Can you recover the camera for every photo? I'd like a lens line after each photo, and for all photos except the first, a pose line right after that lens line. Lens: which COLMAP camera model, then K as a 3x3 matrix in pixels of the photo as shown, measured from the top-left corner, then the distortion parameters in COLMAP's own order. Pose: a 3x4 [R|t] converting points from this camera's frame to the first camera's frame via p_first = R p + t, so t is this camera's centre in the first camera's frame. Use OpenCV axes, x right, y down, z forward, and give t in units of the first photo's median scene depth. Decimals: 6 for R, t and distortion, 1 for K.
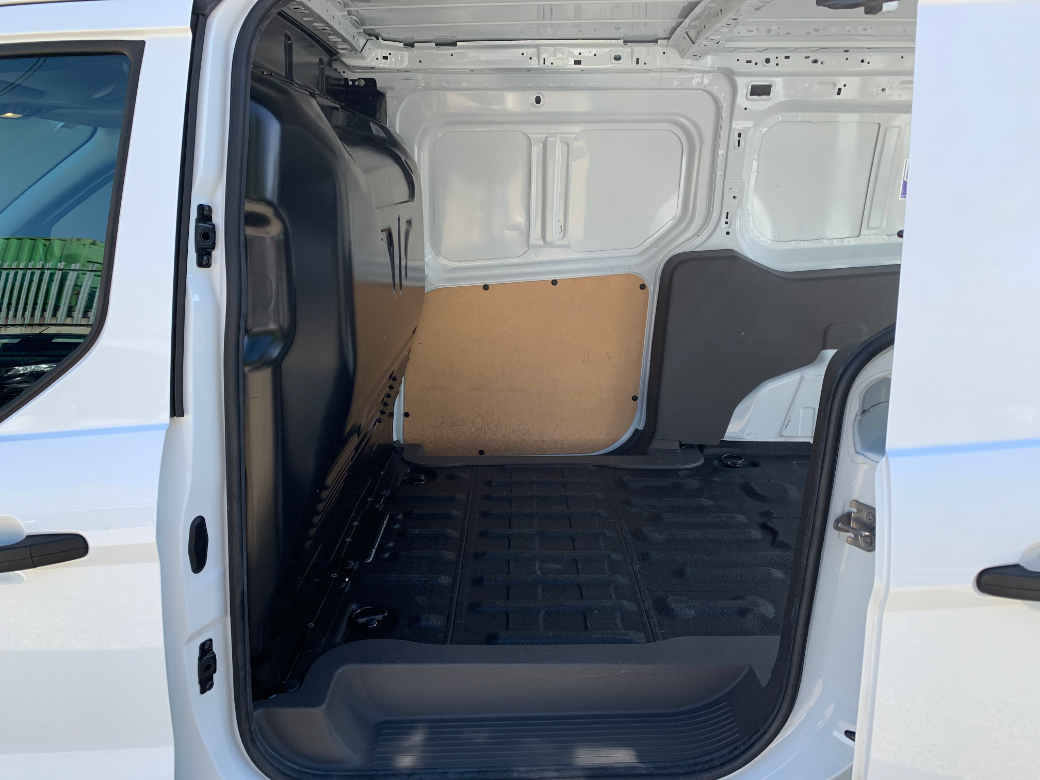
lens RADIAL K [[798.8, 0, 521.0], [0, 798.8, 375.0], [0, 0, 1]] dist [0.012295, -0.007165]
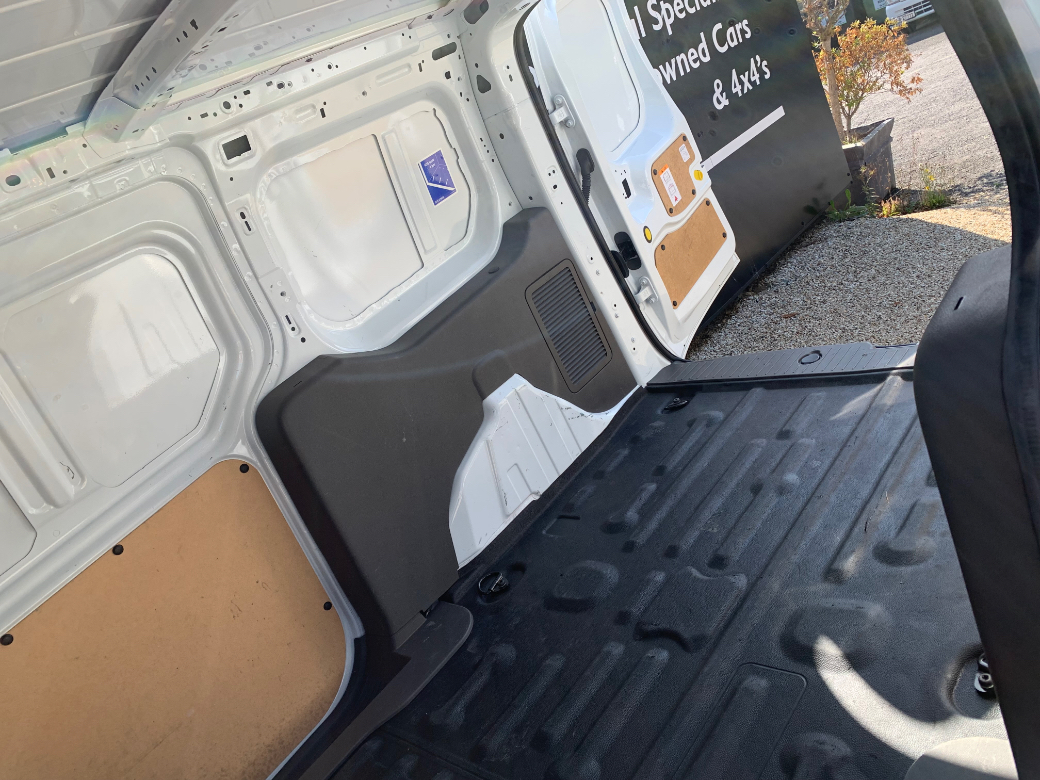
lens RADIAL K [[798.8, 0, 521.0], [0, 798.8, 375.0], [0, 0, 1]] dist [0.012295, -0.007165]
pose [[0.619540, -0.519984, 0.588036, -0.061718], [0.572862, 0.811660, 0.114176, -0.128610], [-0.536655, 0.266127, 0.800736, 0.349859]]
